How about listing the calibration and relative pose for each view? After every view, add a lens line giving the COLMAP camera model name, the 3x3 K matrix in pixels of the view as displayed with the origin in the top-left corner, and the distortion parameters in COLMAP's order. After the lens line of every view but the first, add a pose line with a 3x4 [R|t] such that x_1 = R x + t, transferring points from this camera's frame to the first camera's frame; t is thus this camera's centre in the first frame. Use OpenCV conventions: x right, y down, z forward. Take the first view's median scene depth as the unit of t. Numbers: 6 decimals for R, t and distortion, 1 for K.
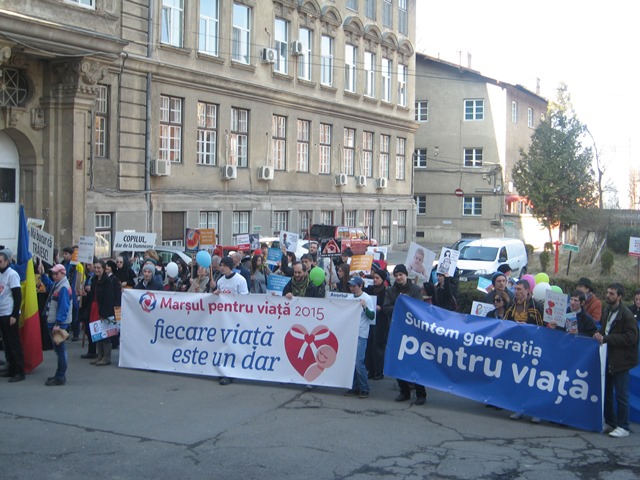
lens RADIAL K [[871.5, 0, 320.0], [0, 871.5, 240.0], [0, 0, 1]] dist [-0.130550, -0.077329]
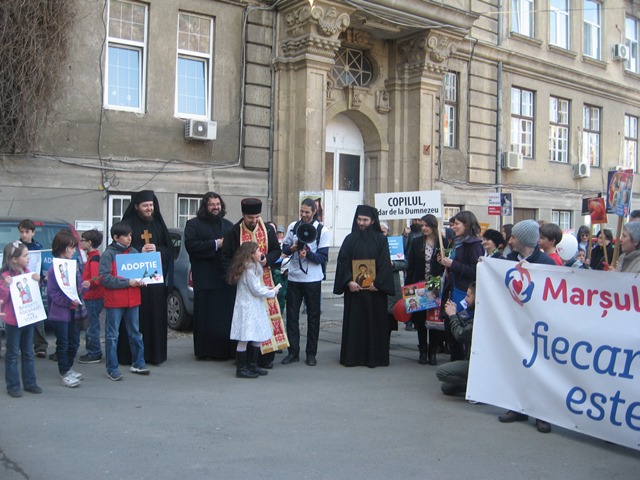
lens RADIAL K [[669.1, 0, 320.0], [0, 669.1, 240.0], [0, 0, 1]] dist [-0.127081, 0.030818]
pose [[0.904335, 0.007849, -0.426751, -0.061047], [-0.020899, 0.999446, -0.025906, 0.024832], [0.426311, 0.032346, 0.903998, 0.244046]]
